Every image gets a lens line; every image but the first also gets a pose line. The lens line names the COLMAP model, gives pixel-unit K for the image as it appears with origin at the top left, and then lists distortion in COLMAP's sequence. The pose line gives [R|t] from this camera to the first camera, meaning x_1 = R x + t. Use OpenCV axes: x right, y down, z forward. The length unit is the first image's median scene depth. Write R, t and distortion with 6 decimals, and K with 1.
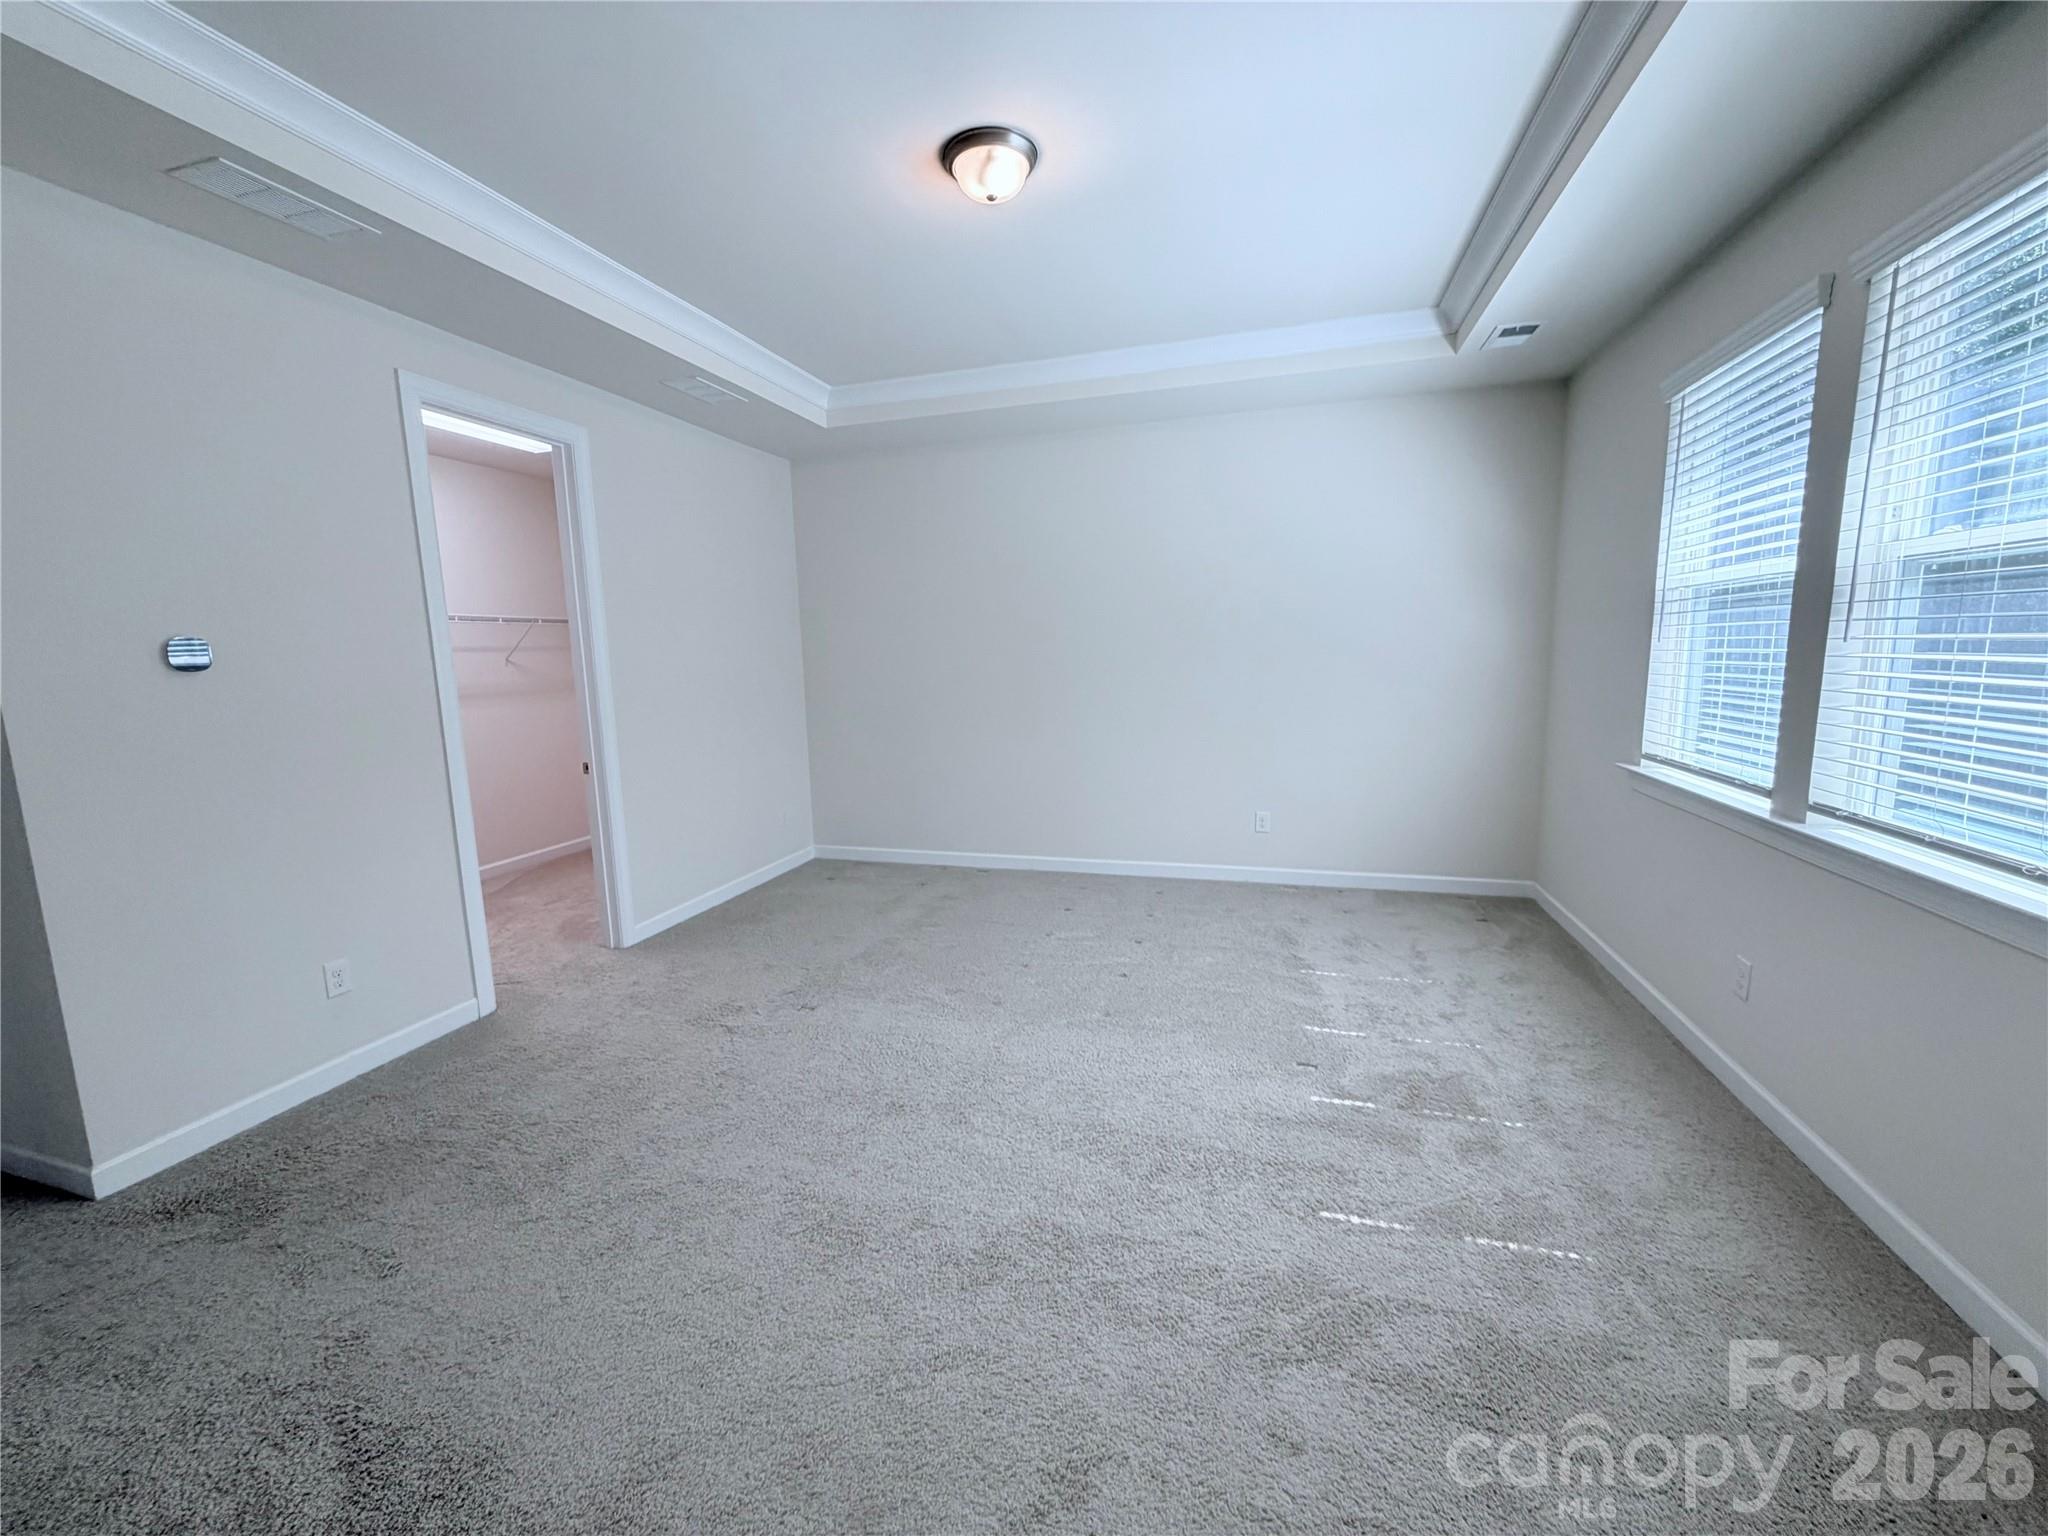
lens RADIAL K [[817.6, 0, 1023.7], [0, 817.6, 757.7], [0, 0, 1]] dist [-0.001019, 0.000738]
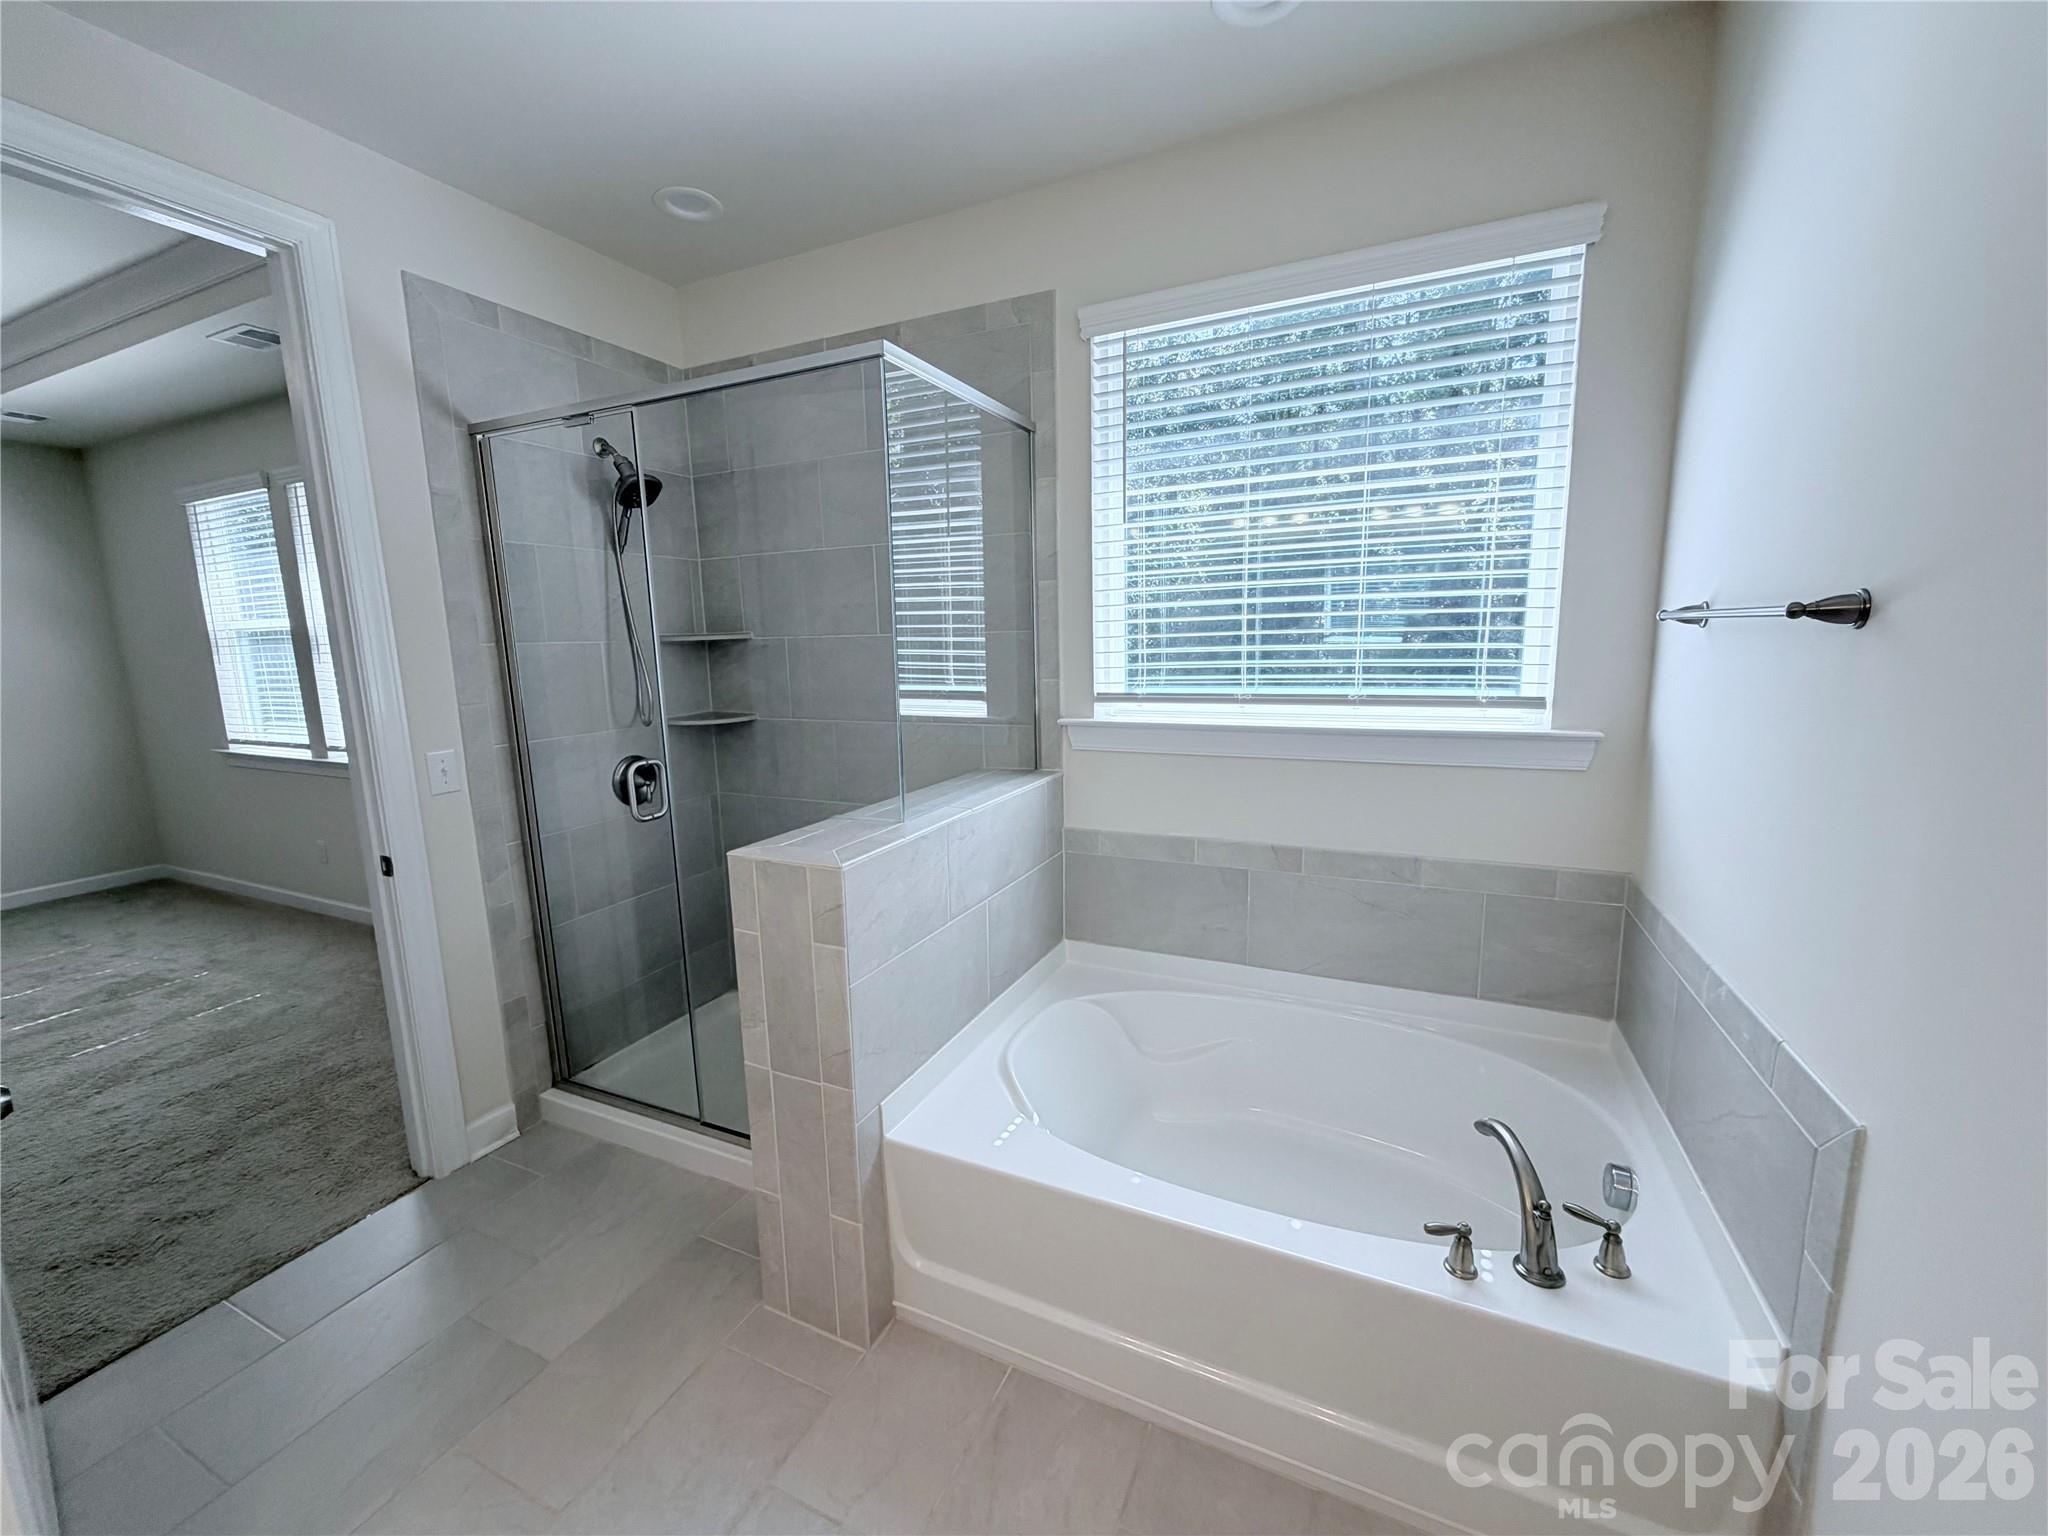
lens RADIAL K [[817.6, 0, 1022.6], [0, 817.6, 771.6], [0, 0, 1]] dist [-0.001019, 0.000738]
pose [[0.145712, -0.144461, 0.978723, -0.629412], [0.153072, 0.980661, 0.121958, 0.114397], [-0.977413, 0.132044, 0.165007, -0.825075]]
